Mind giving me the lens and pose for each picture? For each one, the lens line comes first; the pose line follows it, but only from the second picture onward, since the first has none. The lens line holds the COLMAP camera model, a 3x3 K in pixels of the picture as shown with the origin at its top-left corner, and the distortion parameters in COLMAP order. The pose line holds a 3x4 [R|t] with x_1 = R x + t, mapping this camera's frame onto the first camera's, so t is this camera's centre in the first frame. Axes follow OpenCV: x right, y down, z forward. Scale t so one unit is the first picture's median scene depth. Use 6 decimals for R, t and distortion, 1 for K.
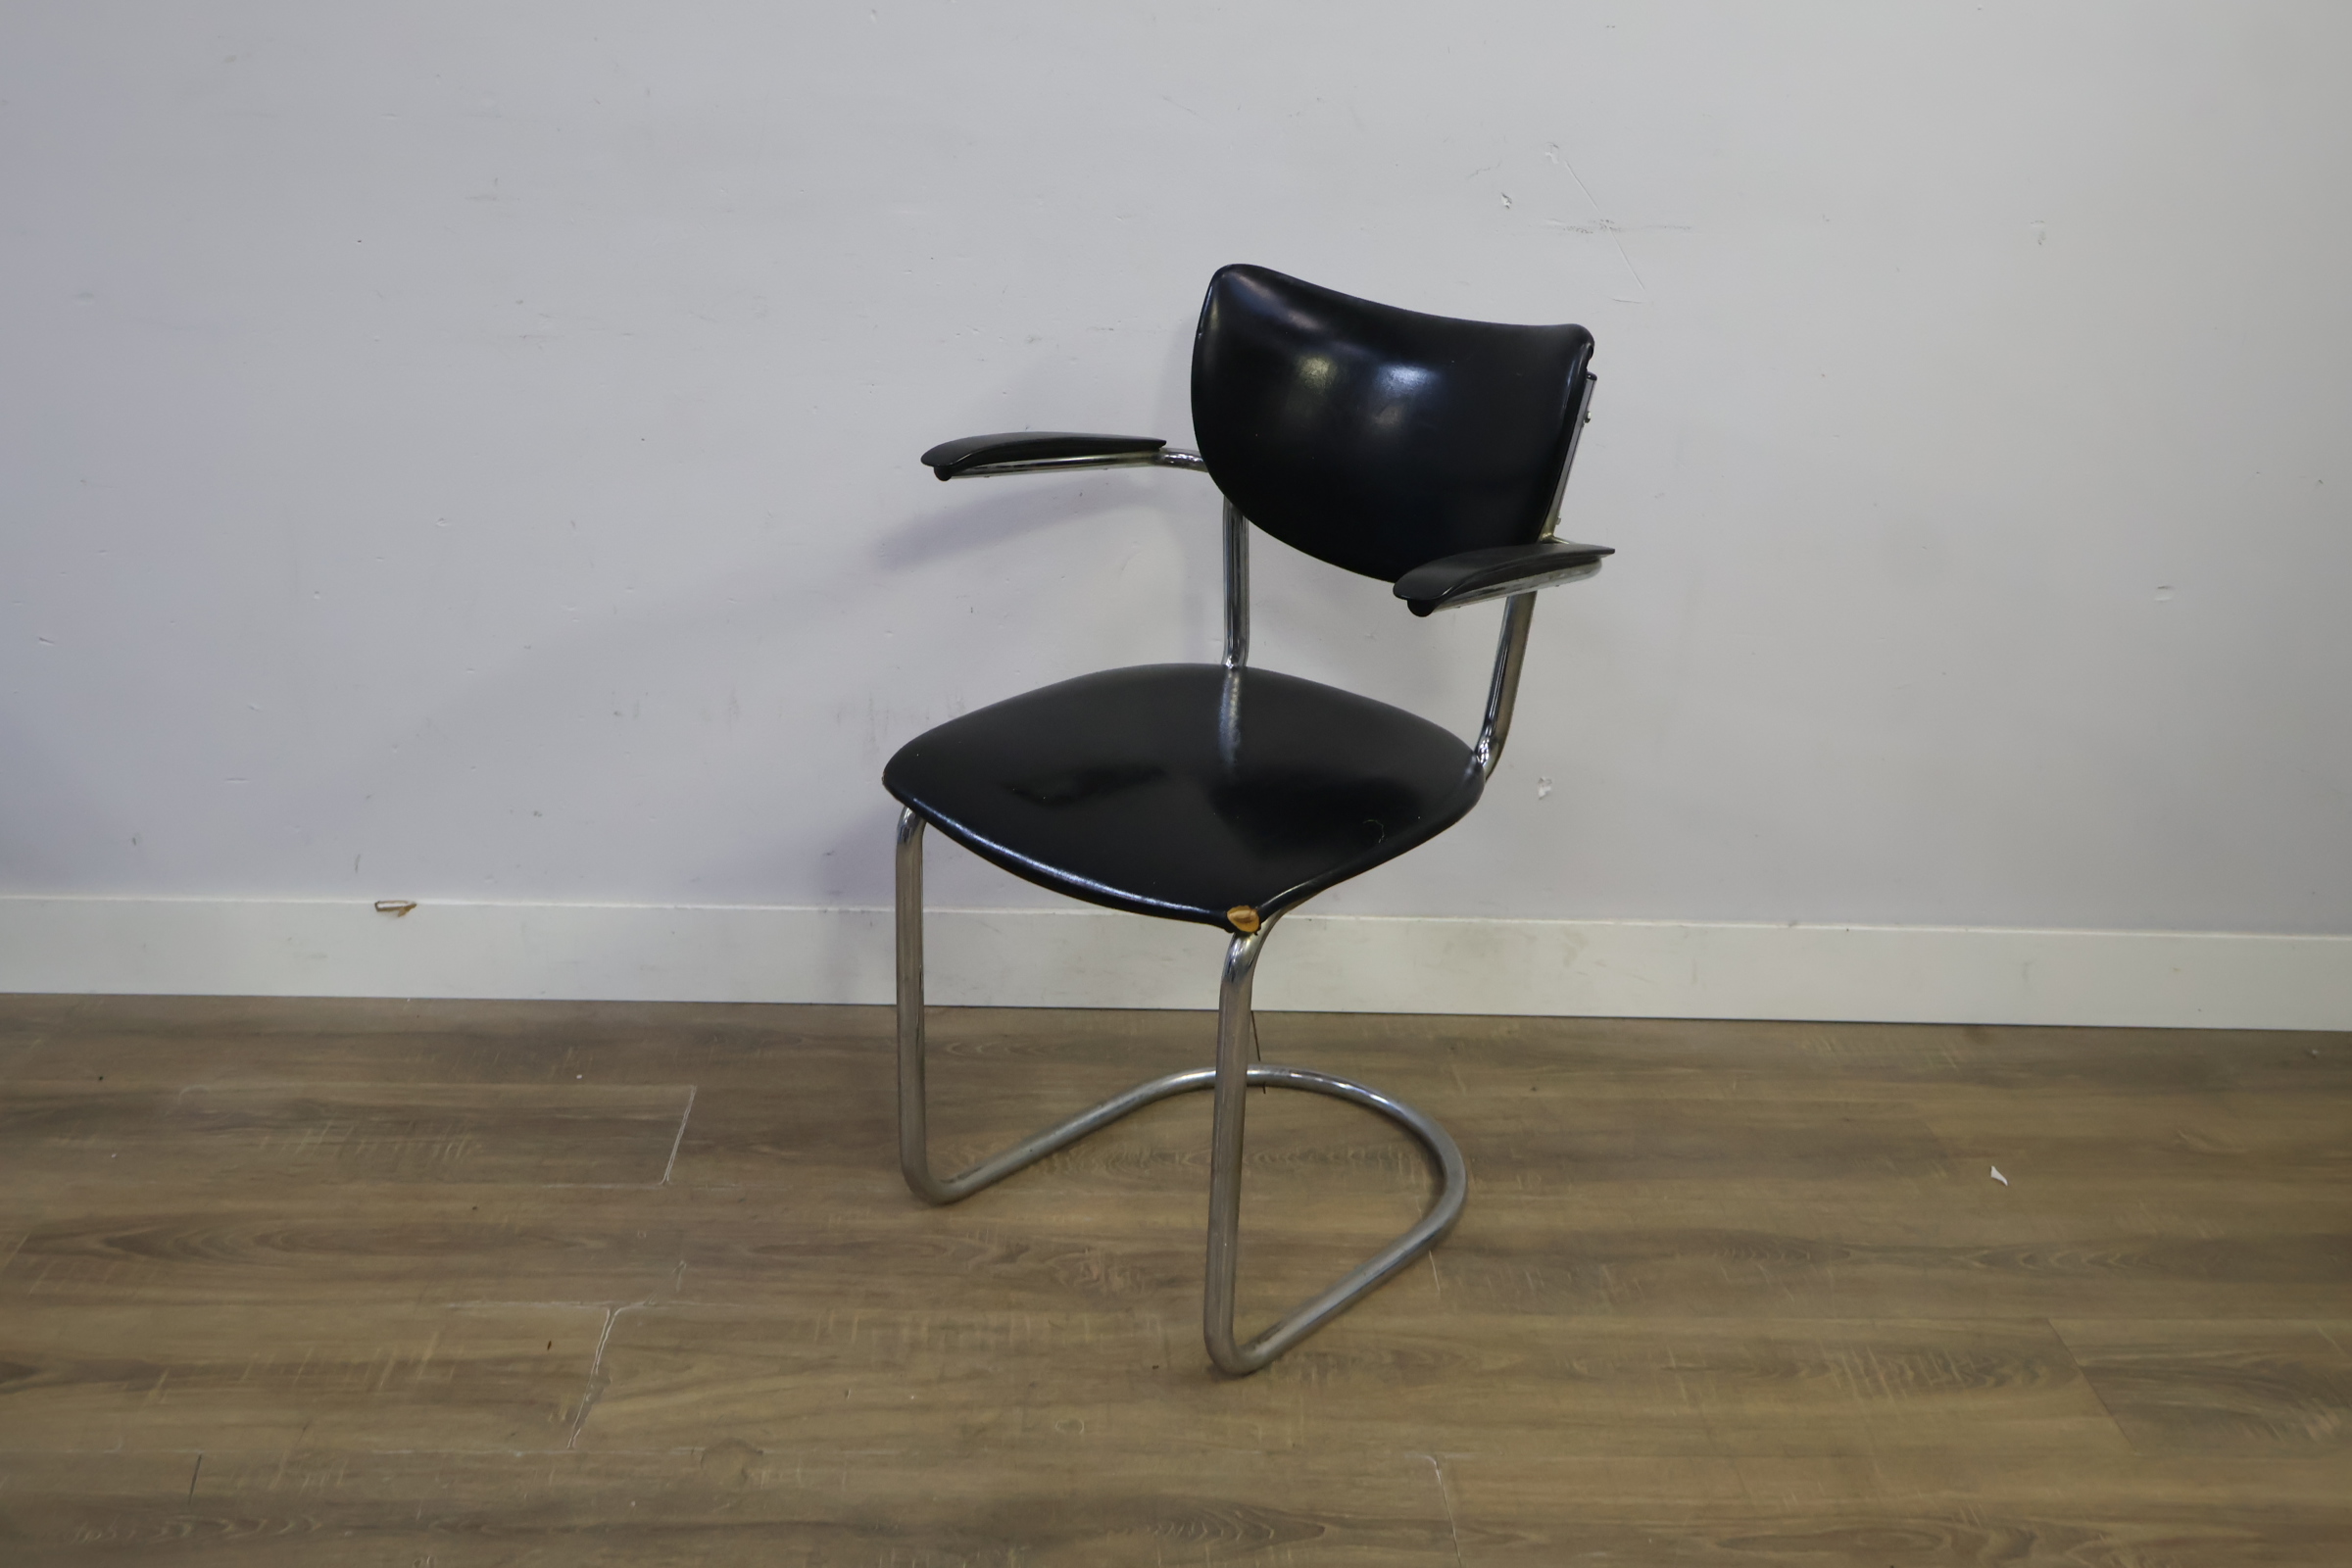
lens RADIAL K [[2251.0, 0, 1180.1], [0, 2251.0, 789.2], [0, 0, 1]] dist [-0.009600, 0.000000]
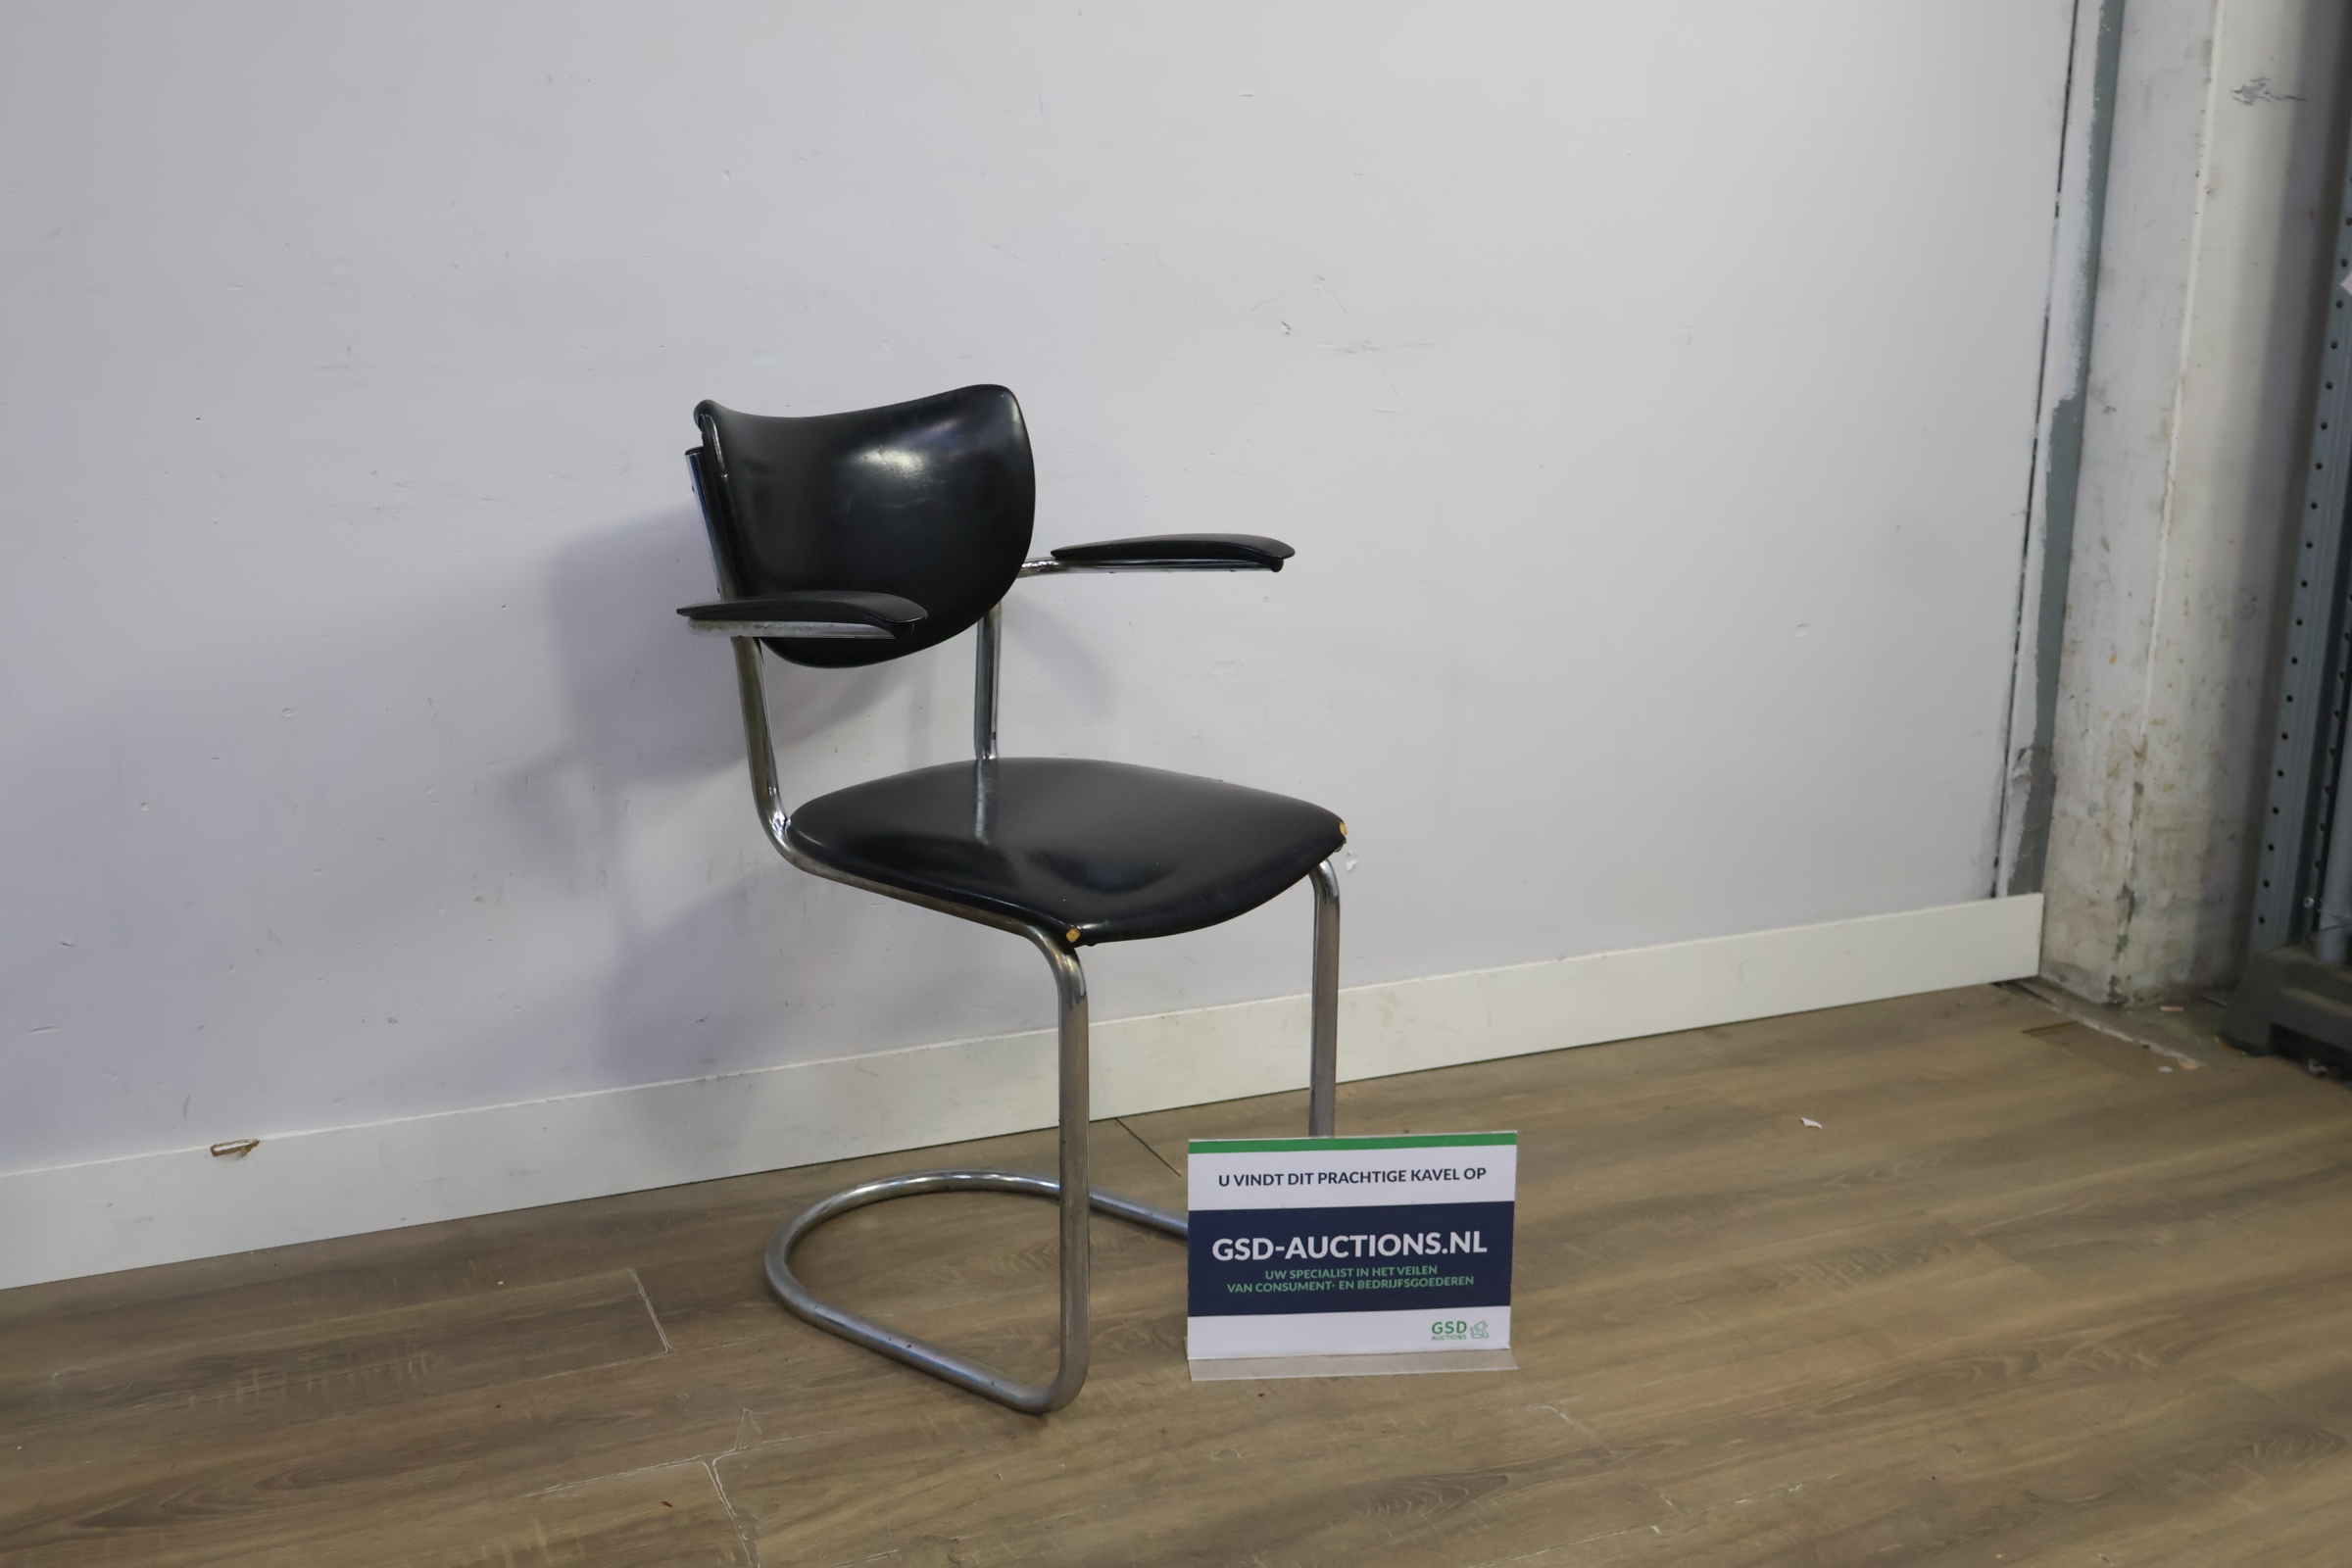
lens RADIAL K [[2251.0, 0, 1170.4], [0, 2251.0, 782.8], [0, 0, 1]] dist [-0.009600, 0.000000]
pose [[0.930741, -0.113863, 0.347500, -0.359961], [0.164024, 0.979321, -0.118431, 0.094111], [-0.326829, 0.167226, 0.930171, 0.009823]]
